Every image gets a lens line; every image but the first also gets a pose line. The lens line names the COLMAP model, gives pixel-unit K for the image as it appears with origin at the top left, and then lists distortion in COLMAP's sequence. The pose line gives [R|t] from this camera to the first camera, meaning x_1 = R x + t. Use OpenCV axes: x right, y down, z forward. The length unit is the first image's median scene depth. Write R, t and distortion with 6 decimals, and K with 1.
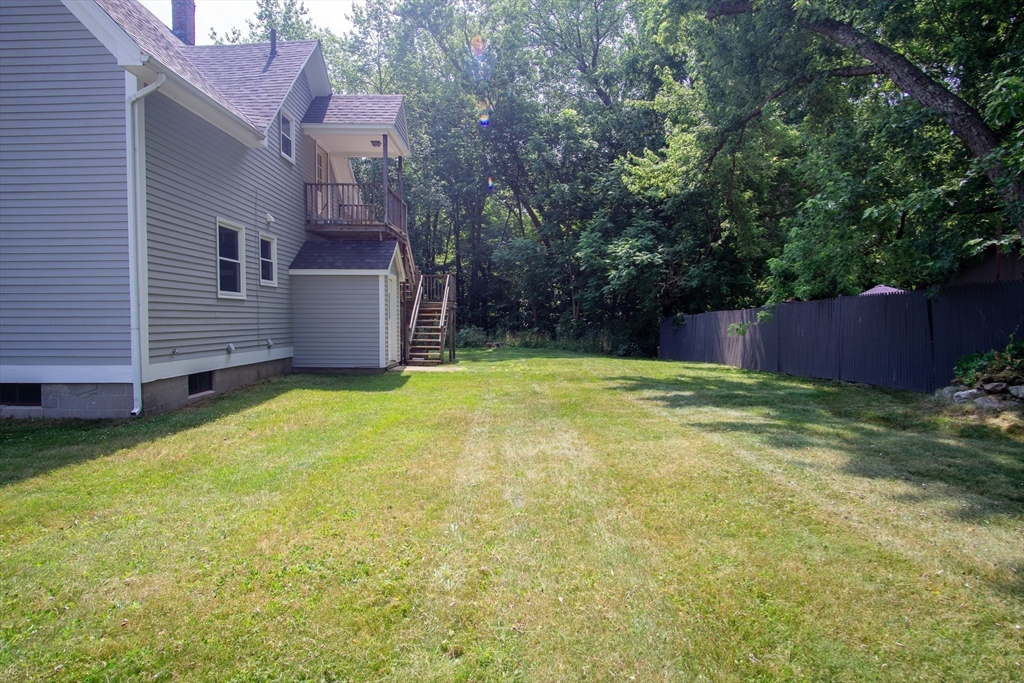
lens RADIAL K [[549.2, 0, 505.1], [0, 549.2, 340.6], [0, 0, 1]] dist [-0.034532, 0.008238]
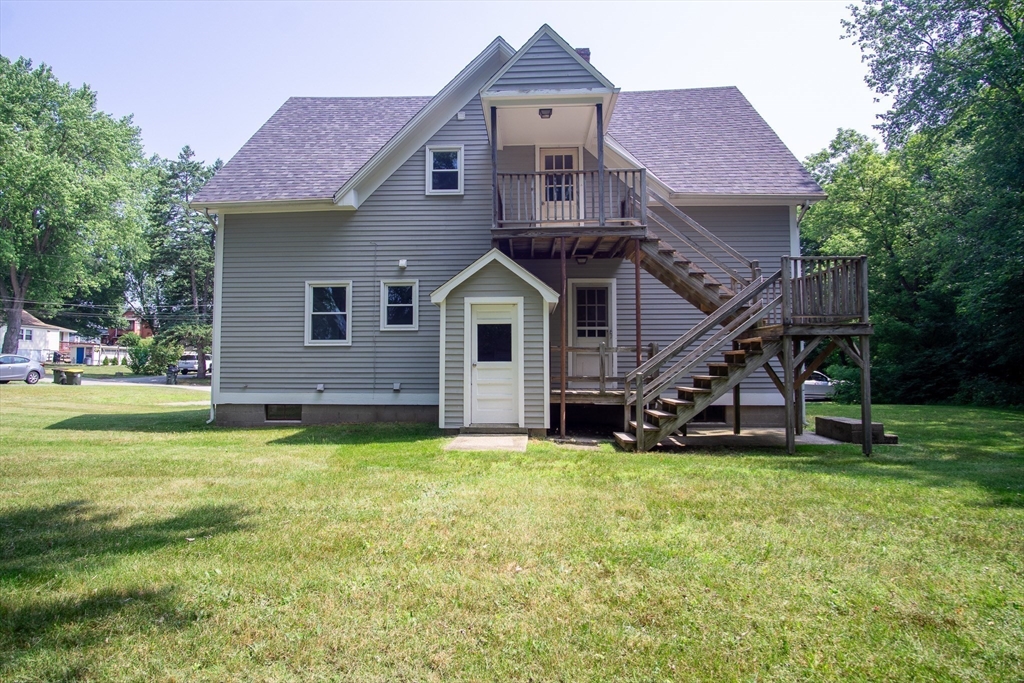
lens RADIAL K [[549.2, 0, 514.3], [0, 549.2, 341.1], [0, 0, 1]] dist [-0.034532, 0.008238]
pose [[-0.028795, -0.049033, -0.998382, 0.622407], [-0.038196, 0.998121, -0.047918, -0.043324], [0.998855, 0.036754, -0.030613, 1.350277]]
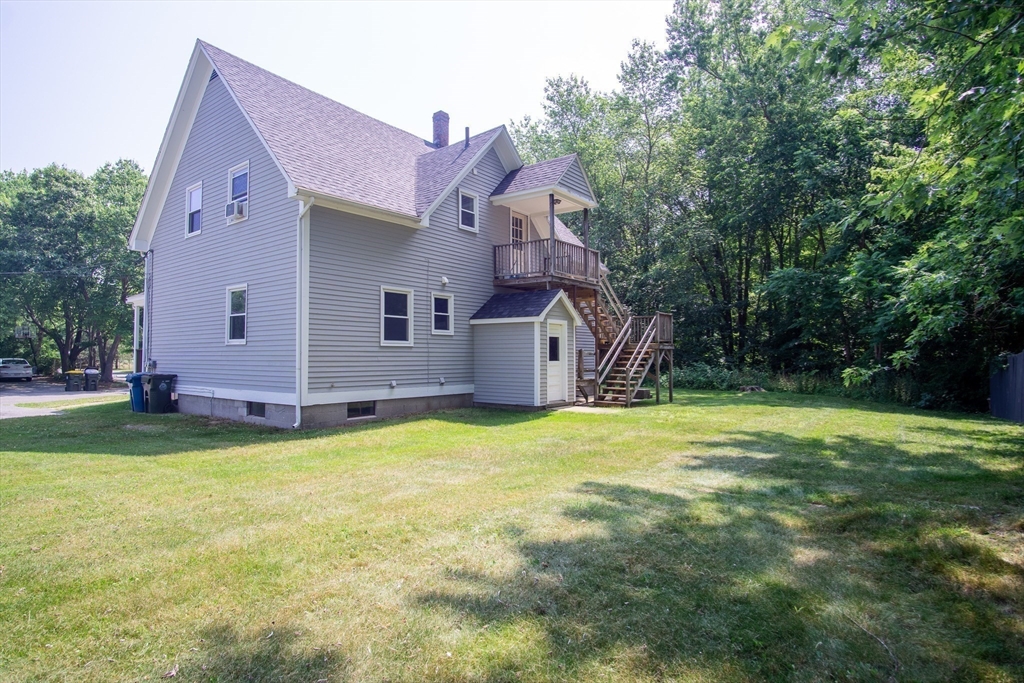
lens RADIAL K [[549.2, 0, 506.2], [0, 549.2, 343.0], [0, 0, 1]] dist [-0.034532, 0.008238]
pose [[0.798396, -0.015807, -0.601926, 0.468374], [-0.023827, 0.998043, -0.057814, -0.013942], [0.601662, 0.060501, 0.796456, 0.103677]]
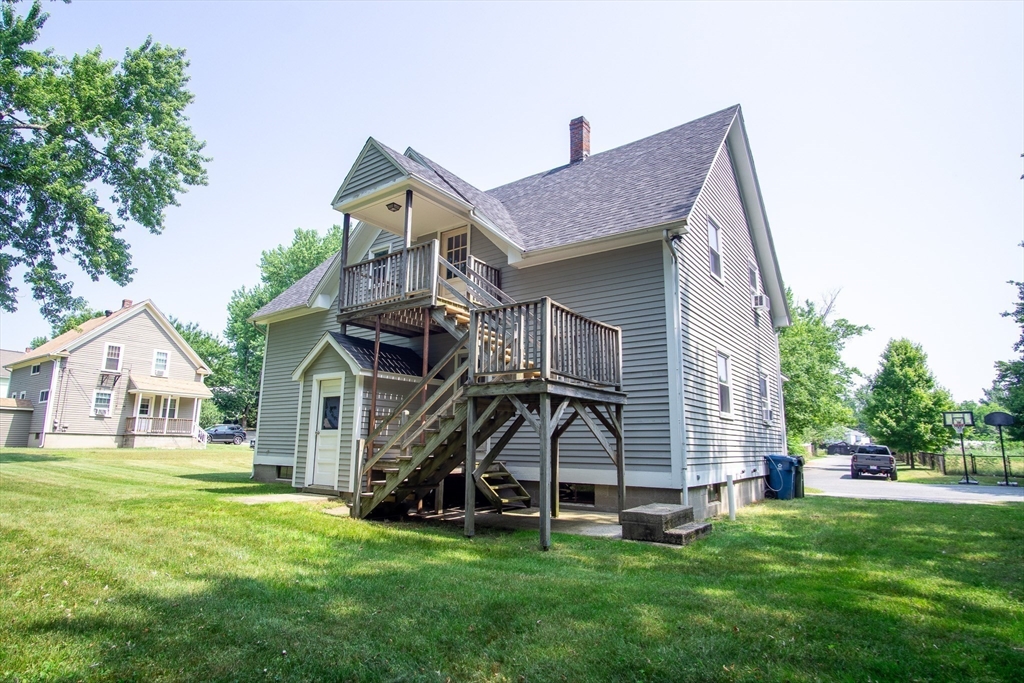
lens RADIAL K [[549.2, 0, 507.8], [0, 549.2, 338.5], [0, 0, 1]] dist [-0.034532, 0.008238]
pose [[-0.577393, -0.167955, -0.799005, 0.372115], [-0.045960, 0.983747, -0.173576, -0.057287], [0.815172, -0.063500, -0.575728, 2.154933]]
